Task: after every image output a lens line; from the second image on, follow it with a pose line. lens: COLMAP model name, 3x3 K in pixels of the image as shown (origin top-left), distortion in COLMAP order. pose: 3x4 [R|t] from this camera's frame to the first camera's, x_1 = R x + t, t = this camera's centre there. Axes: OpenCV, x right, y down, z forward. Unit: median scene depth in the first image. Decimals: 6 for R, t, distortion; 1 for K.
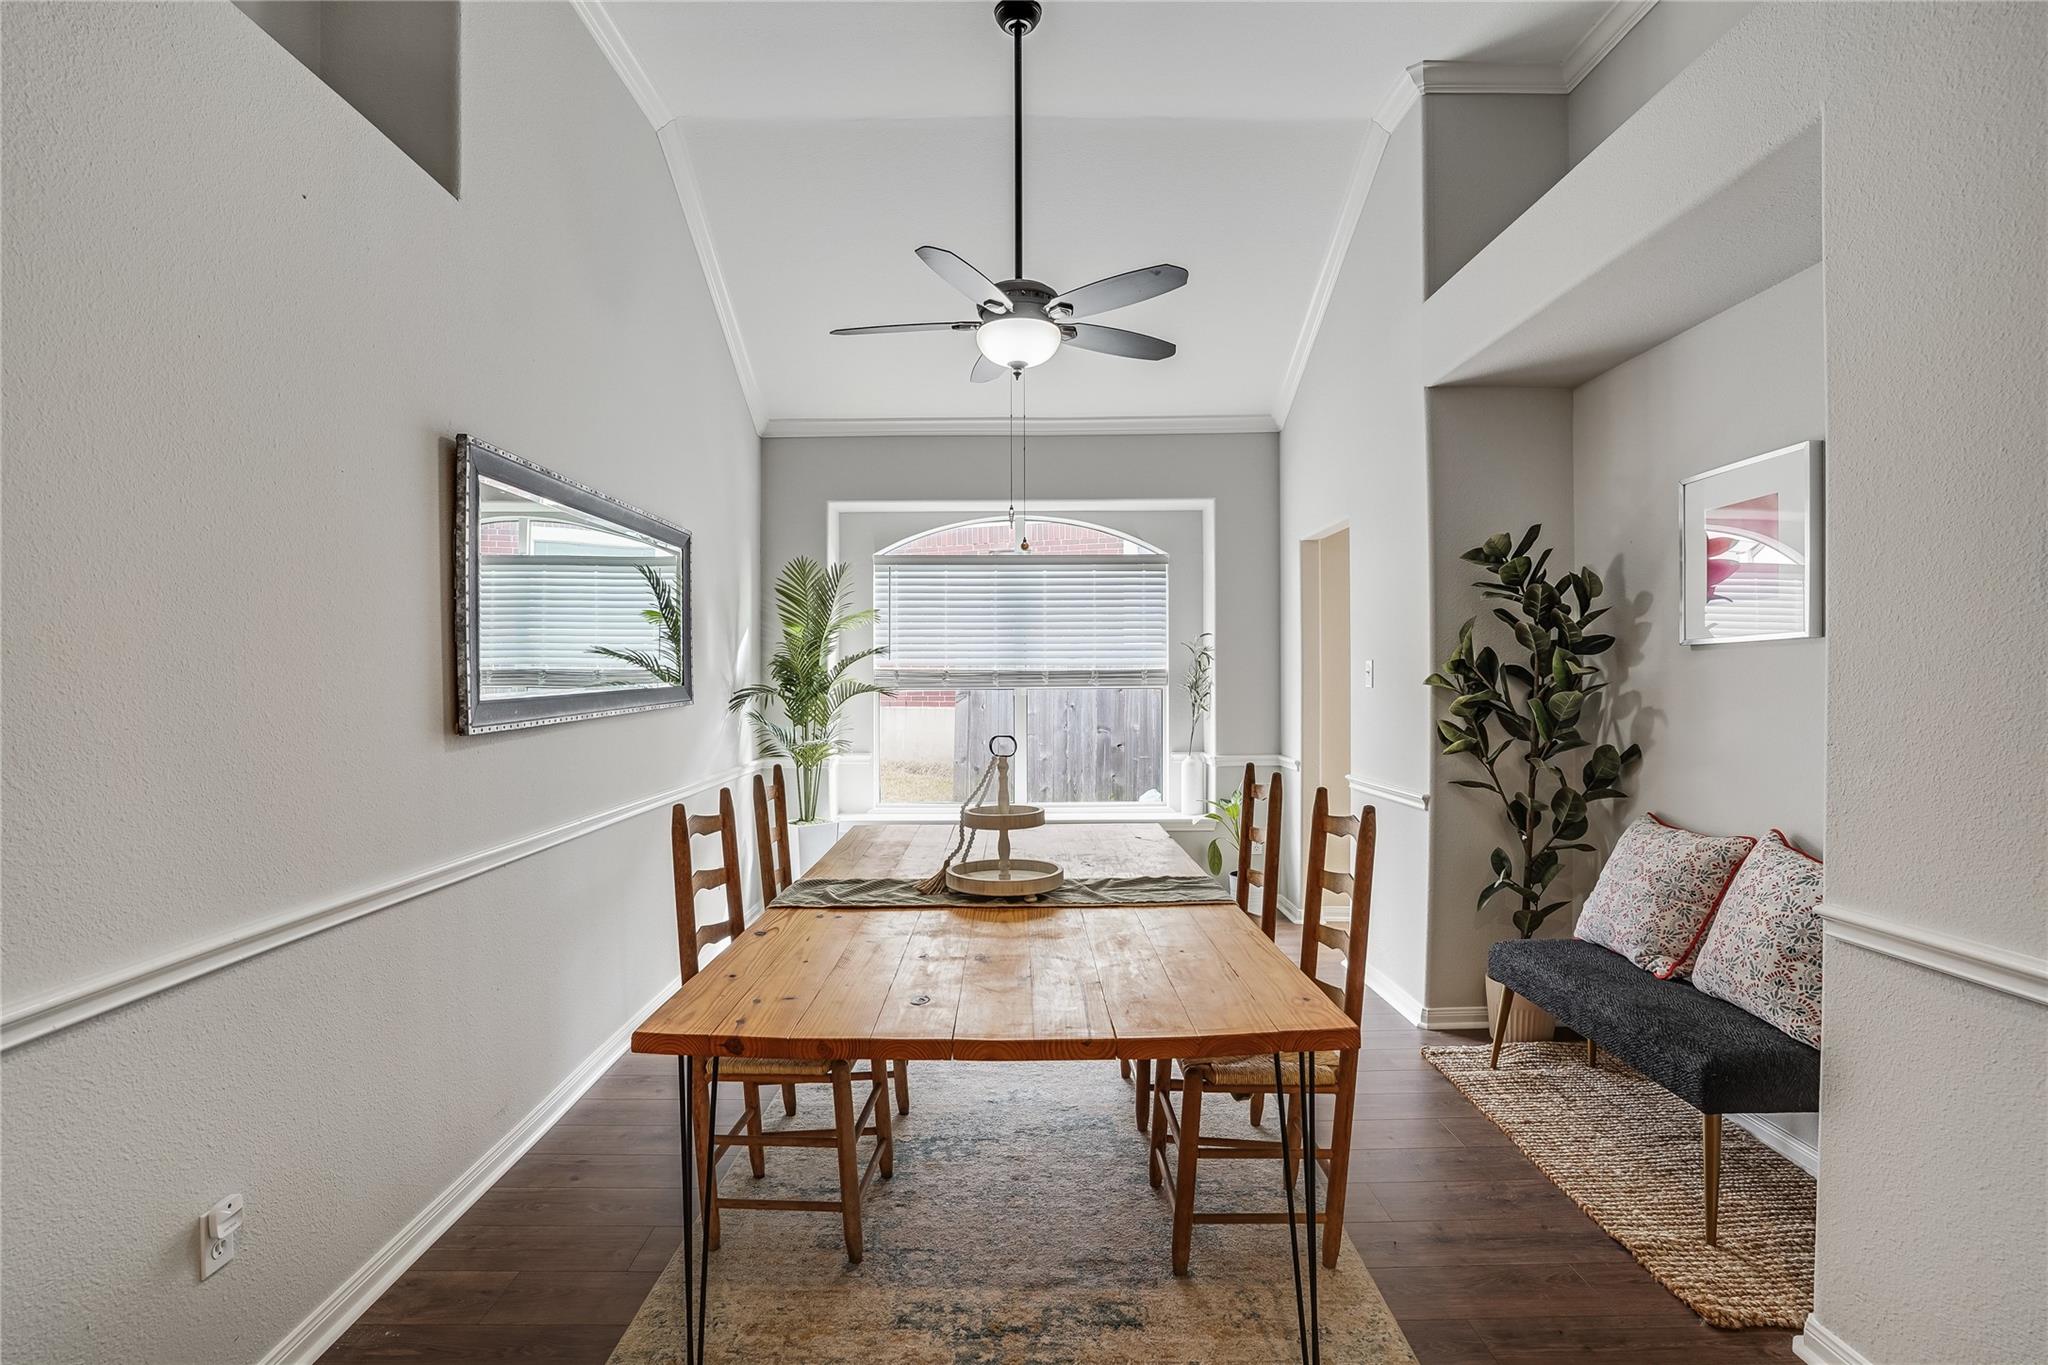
lens RADIAL K [[1007.2, 0, 1006.8], [0, 1007.2, 689.8], [0, 0, 1]] dist [-0.086675, 0.040966]
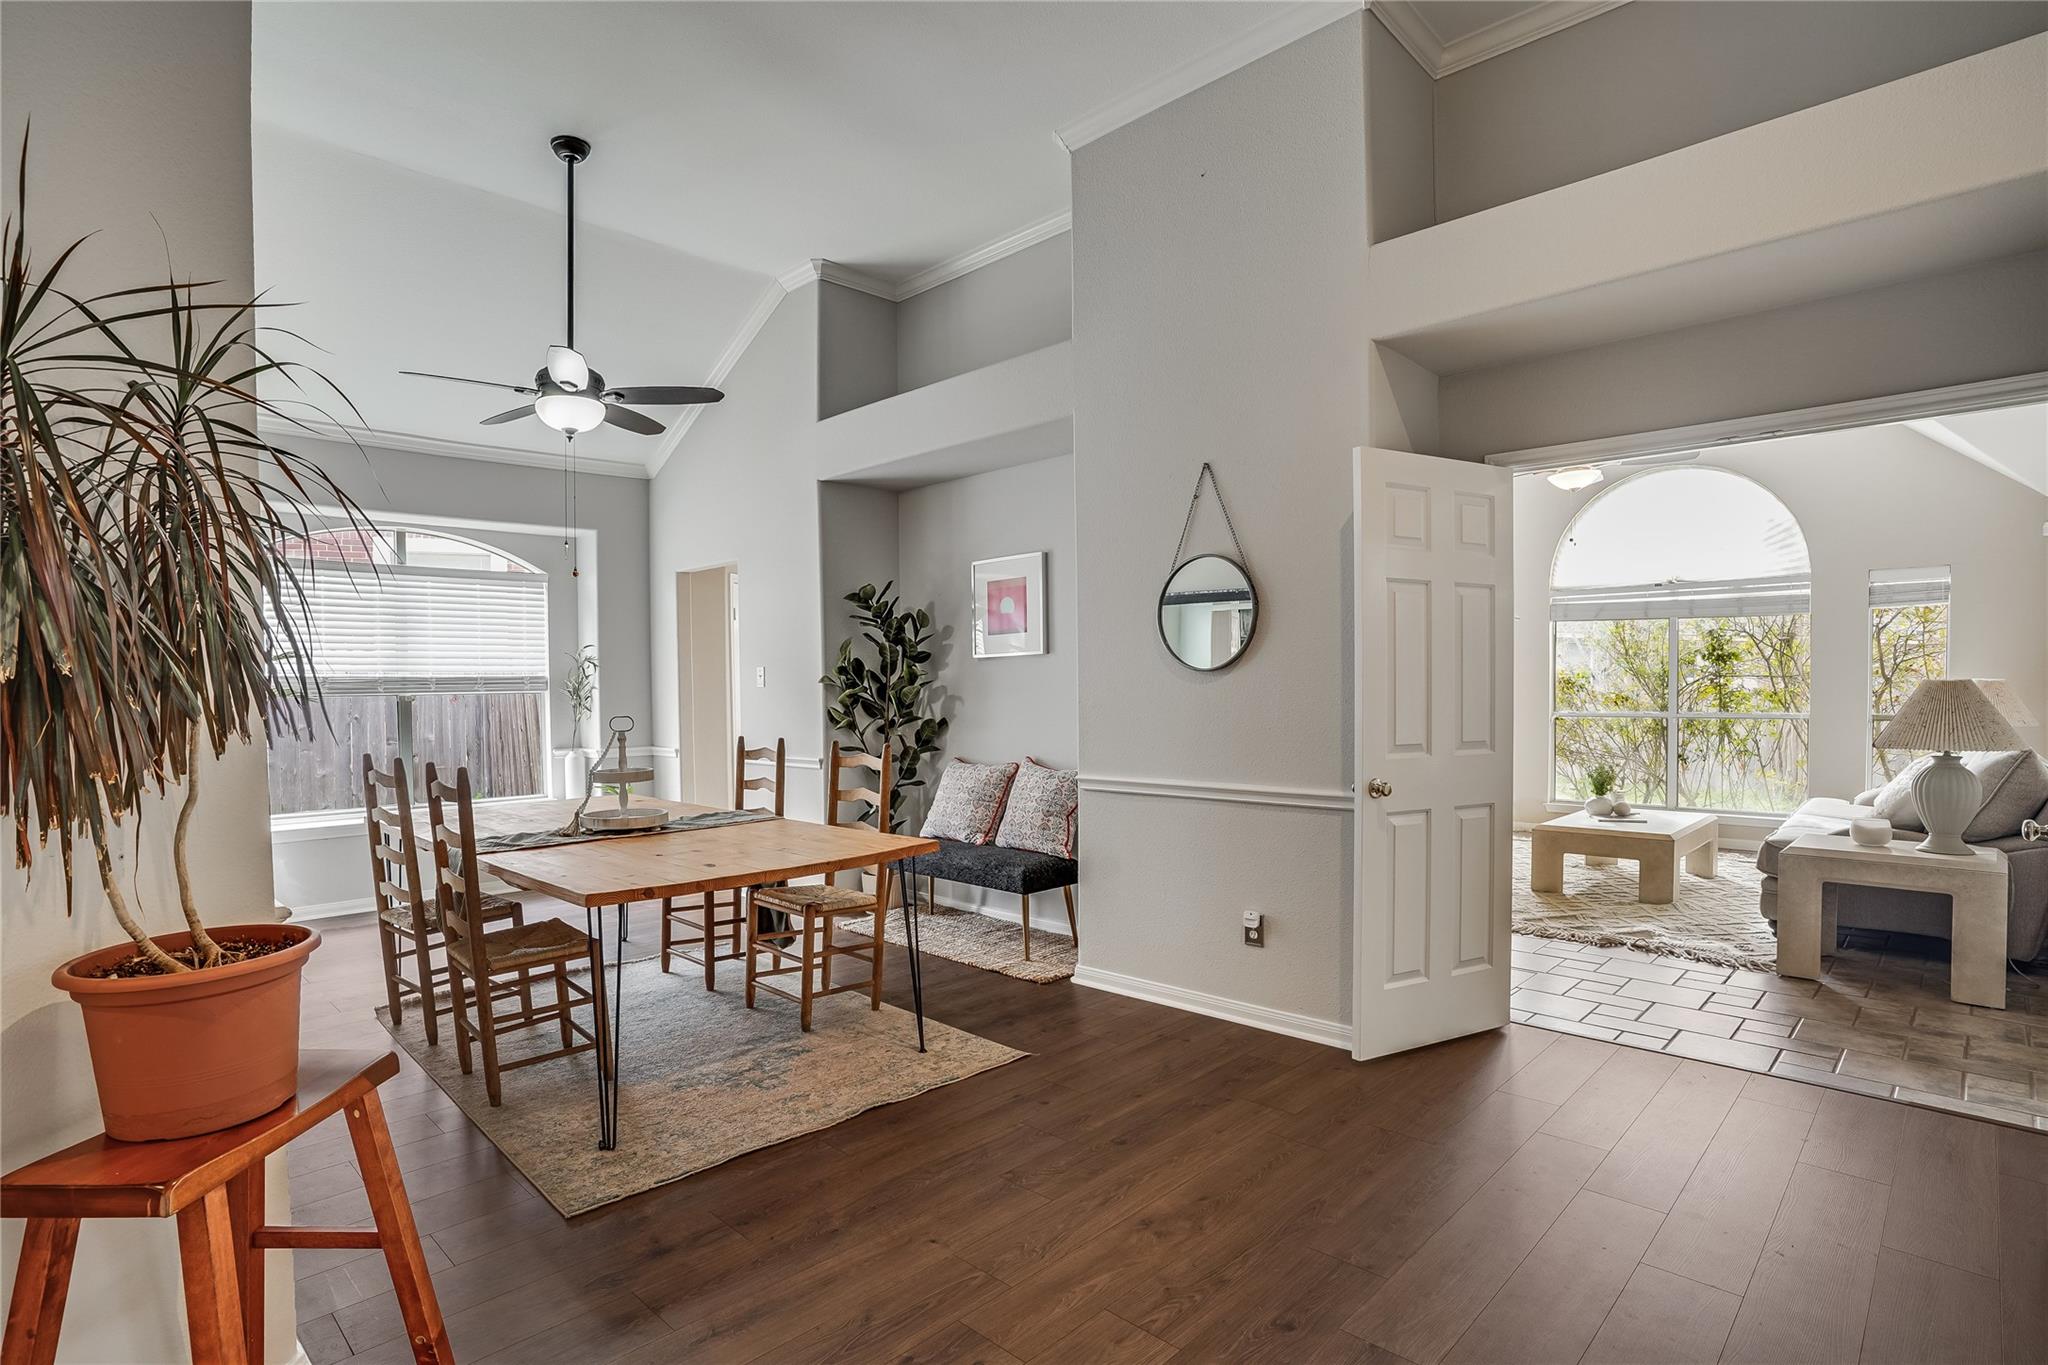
lens RADIAL K [[1030.3, 0, 998.6], [0, 1030.3, 719.1], [0, 0, 1]] dist [-0.089984, 0.055324]
pose [[0.704864, -0.025179, 0.708896, -0.518048], [0.016724, 0.999682, 0.018878, 0.026116], [-0.709146, -0.001451, 0.705061, -0.288049]]
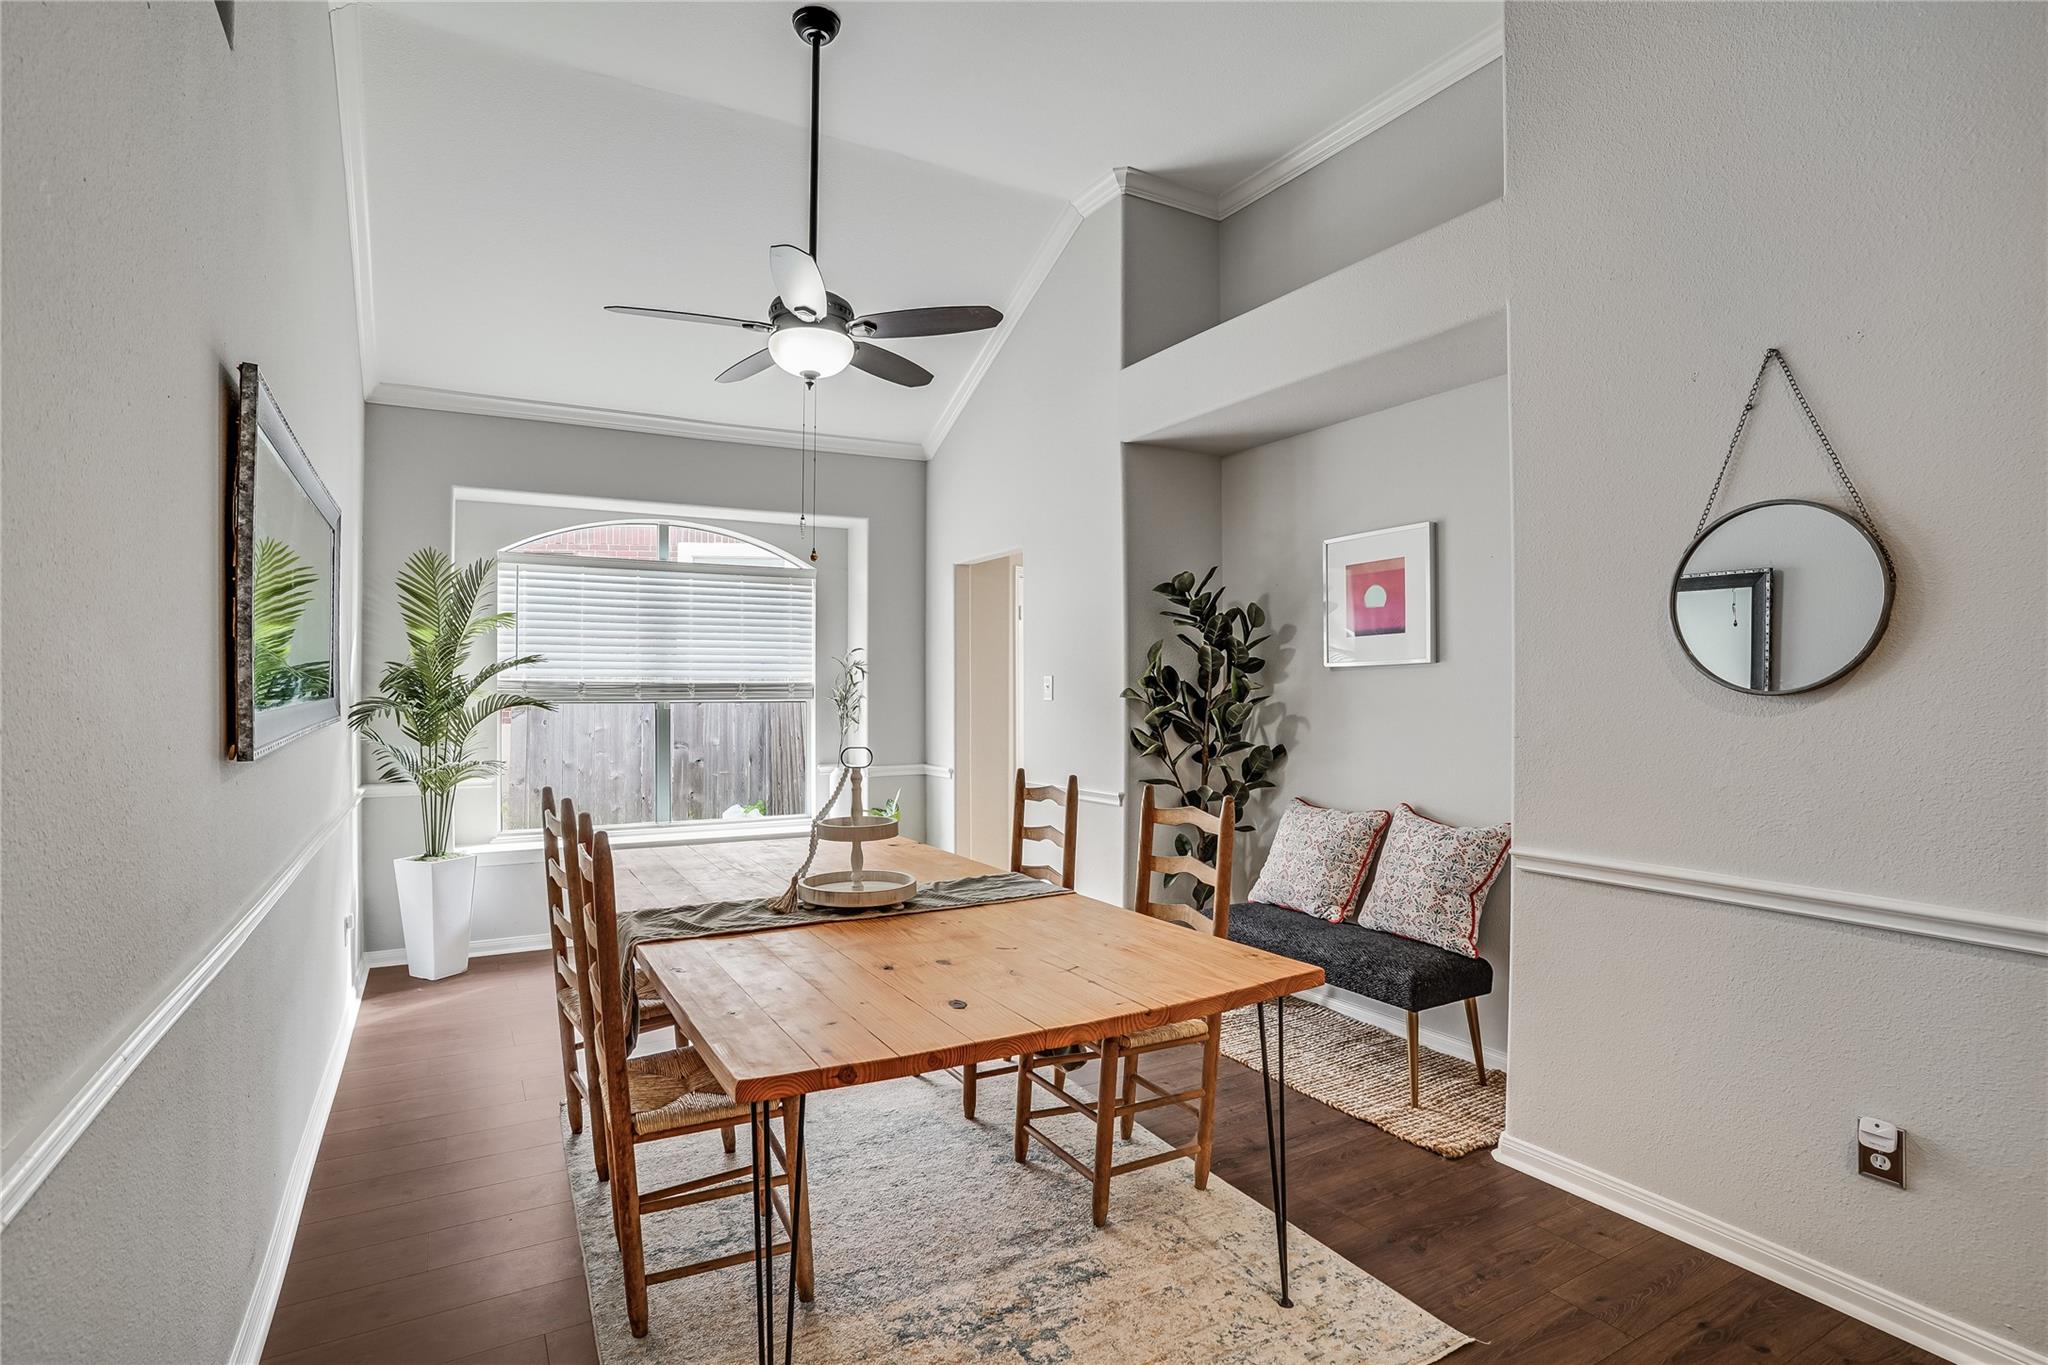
lens RADIAL K [[1007.2, 0, 1006.8], [0, 1007.2, 689.8], [0, 0, 1]] dist [-0.086675, 0.040966]
pose [[0.869113, 0.004962, 0.494588, -0.303868], [0.002245, 0.999900, -0.013977, 0.002107], [-0.494608, 0.013257, 0.869015, 0.046652]]
